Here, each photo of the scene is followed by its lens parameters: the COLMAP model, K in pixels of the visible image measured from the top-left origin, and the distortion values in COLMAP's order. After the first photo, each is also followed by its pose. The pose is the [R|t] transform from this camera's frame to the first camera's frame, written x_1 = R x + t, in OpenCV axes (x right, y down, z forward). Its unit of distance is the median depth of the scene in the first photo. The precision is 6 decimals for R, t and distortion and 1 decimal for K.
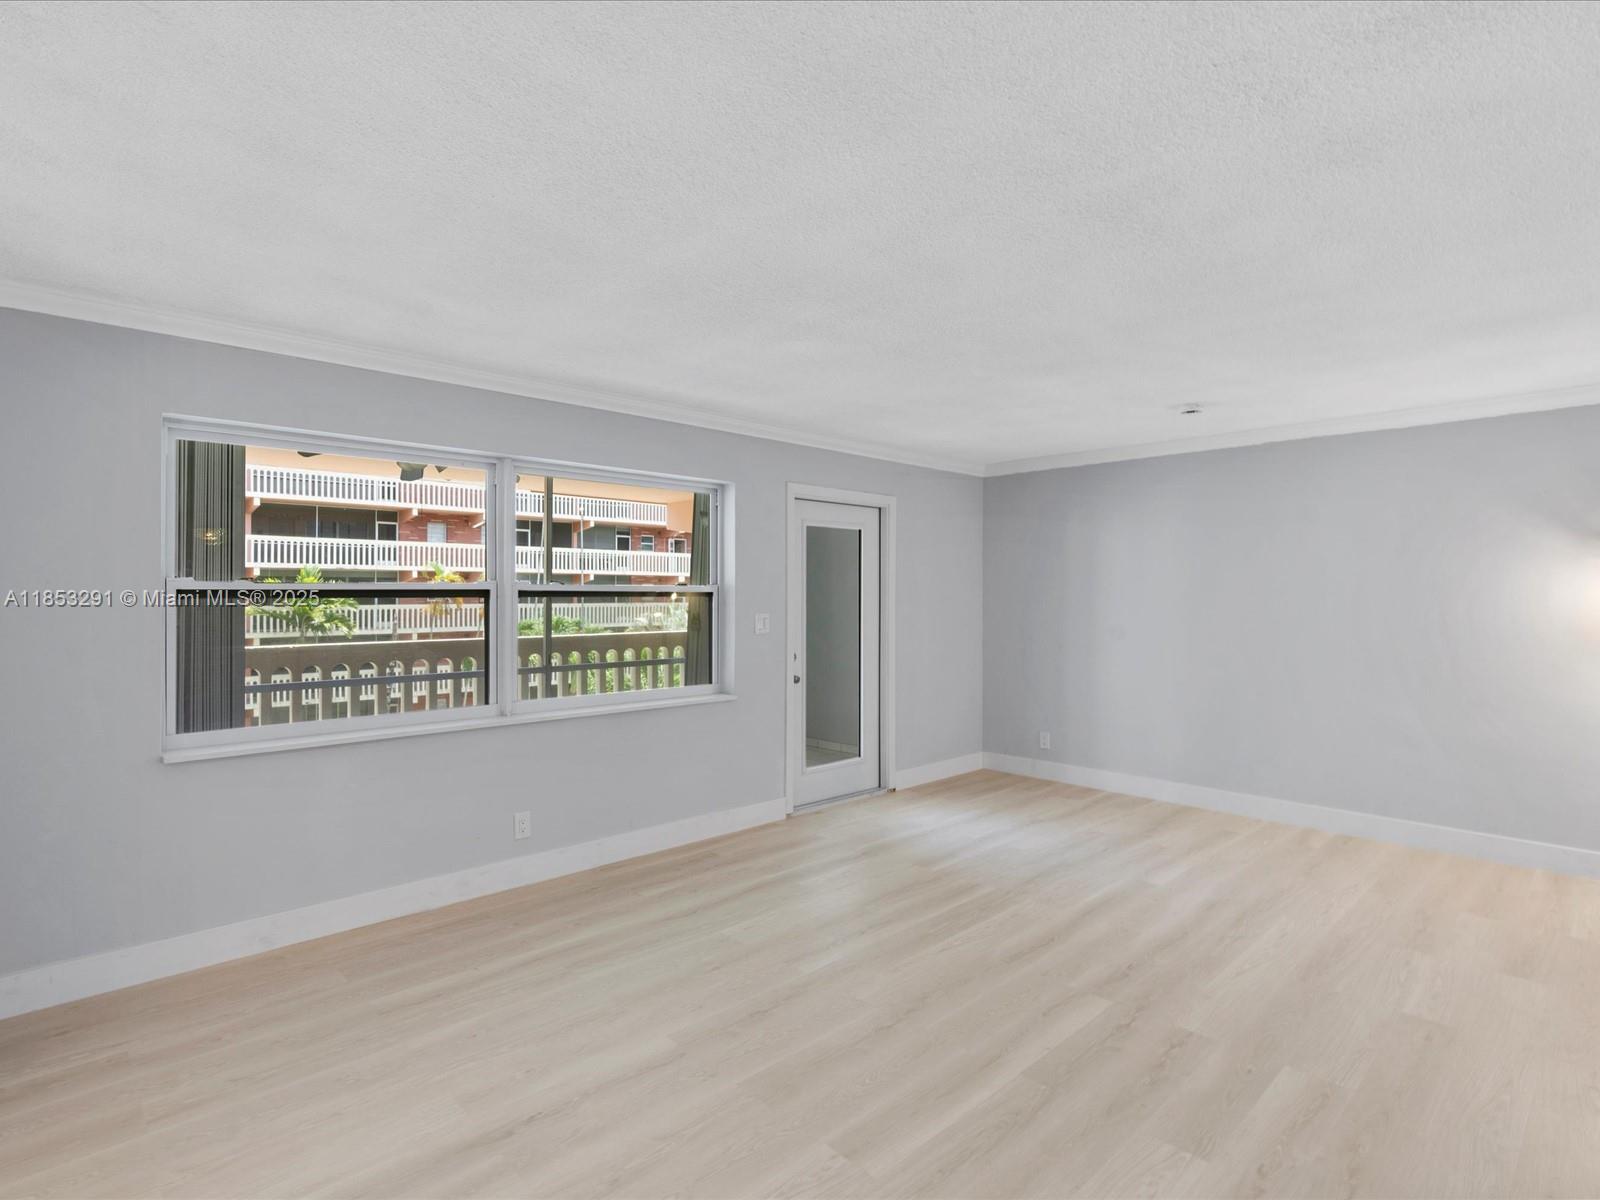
lens RADIAL K [[816.2, 0, 811.1], [0, 816.2, 600.1], [0, 0, 1]] dist [-0.004694, 0.002534]
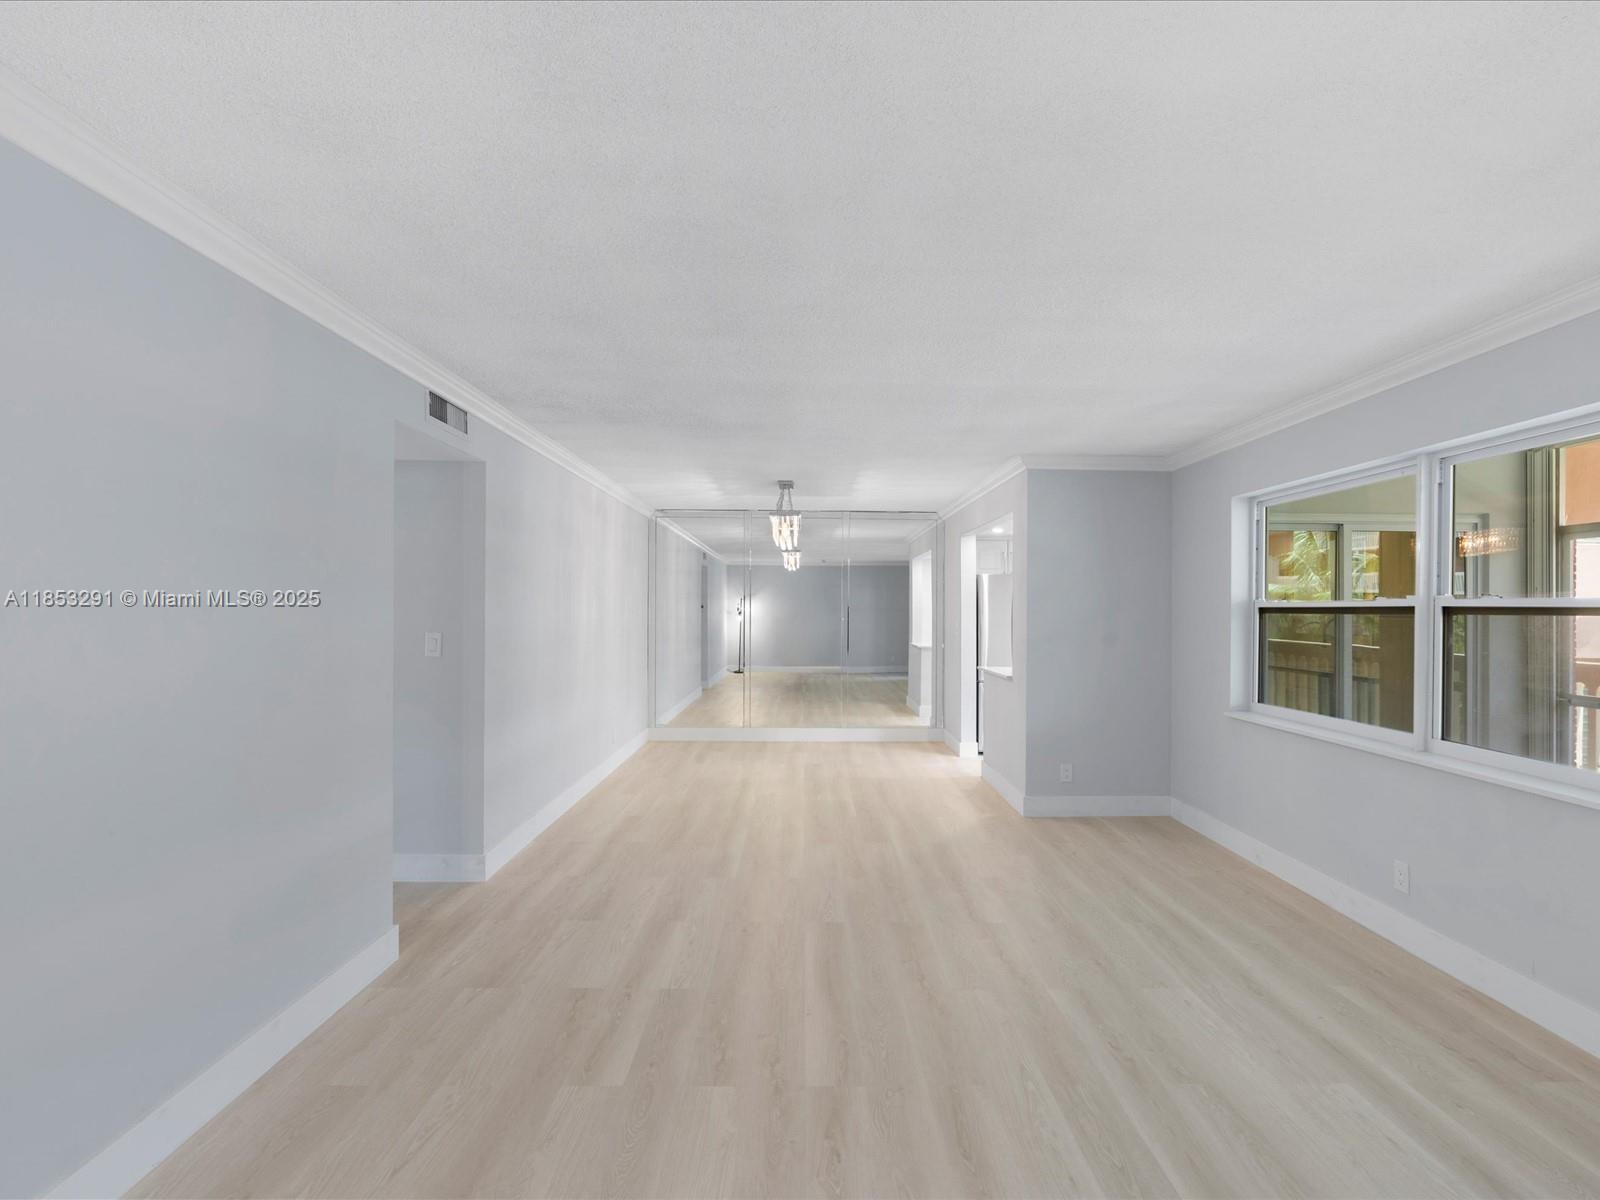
lens RADIAL K [[816.2, 0, 811.1], [0, 816.2, 600.1], [0, 0, 1]] dist [-0.004694, 0.002534]
pose [[-0.689136, -0.015361, -0.724469, 0.784761], [-0.014573, 0.999867, -0.007337, -0.002318], [0.724485, 0.005502, -0.689268, 1.259482]]
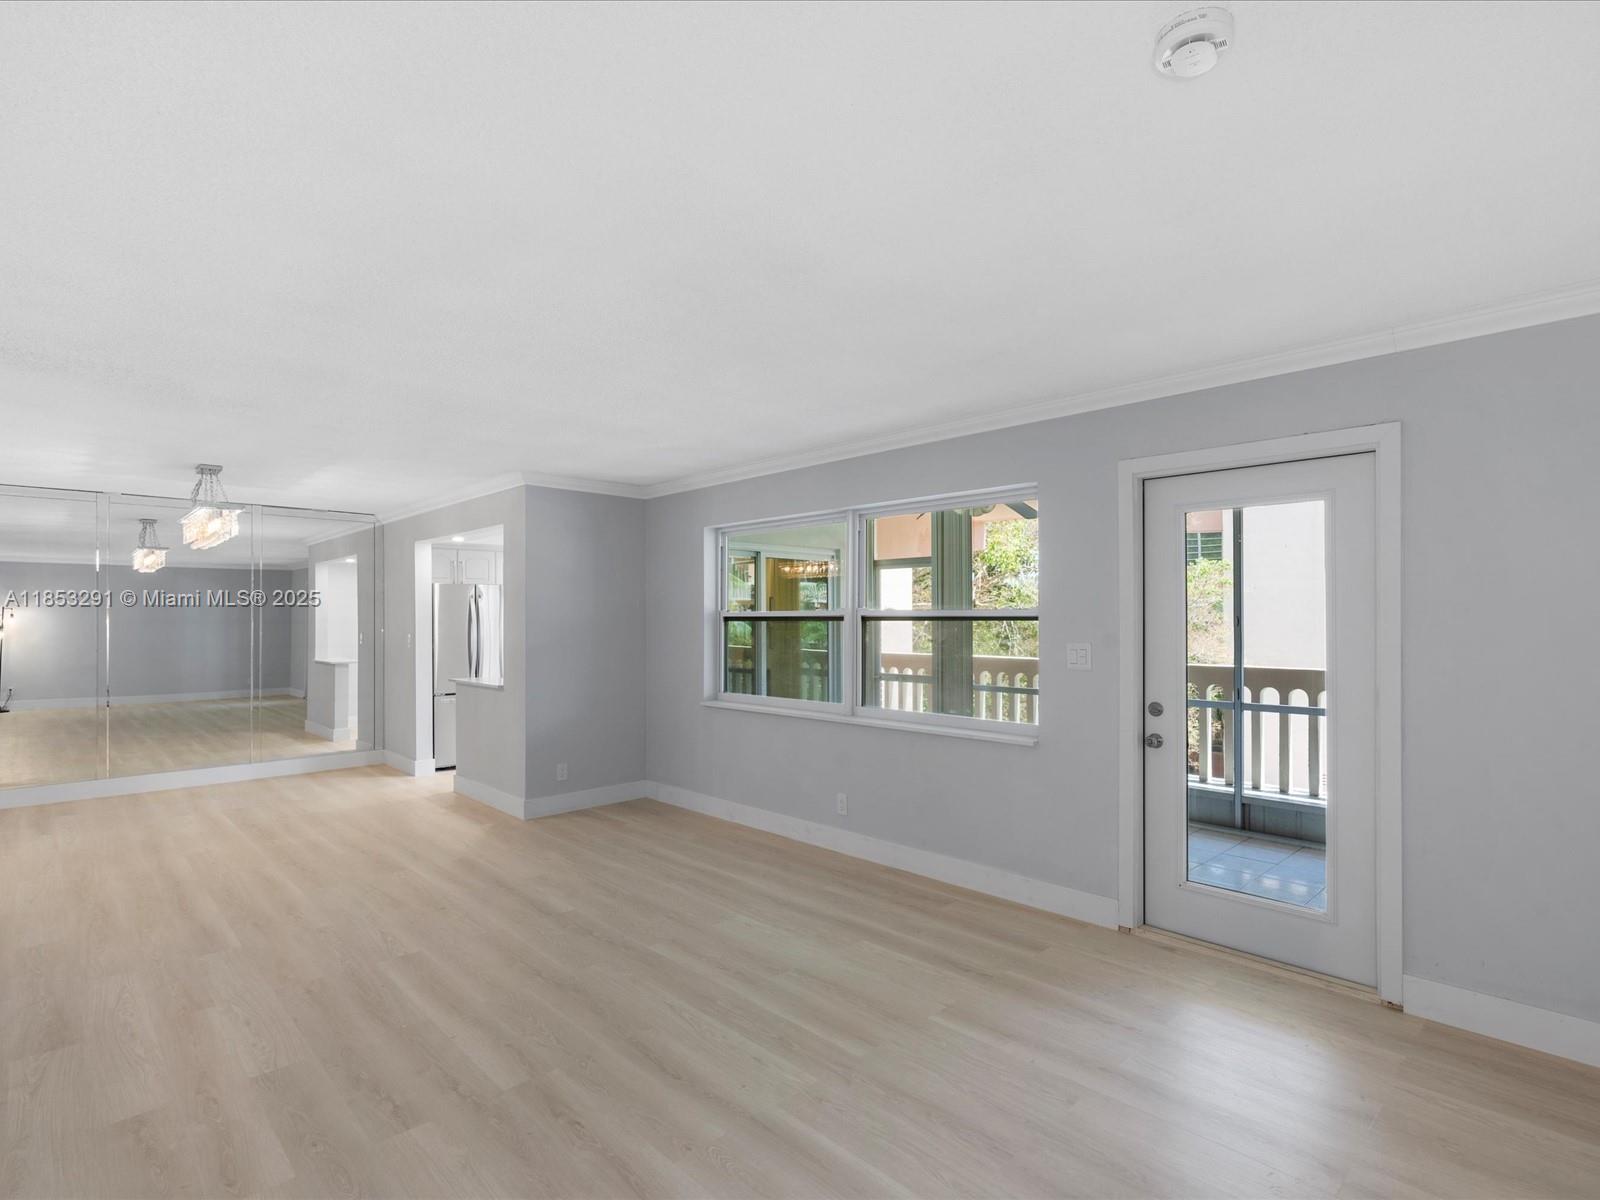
lens RADIAL K [[816.2, 0, 811.1], [0, 816.2, 600.1], [0, 0, 1]] dist [-0.004694, 0.002534]
pose [[-0.003751, -0.025322, -0.999672, 0.989375], [-0.004317, 0.999670, -0.025305, -0.002627], [0.999984, 0.004221, -0.003859, 1.055815]]
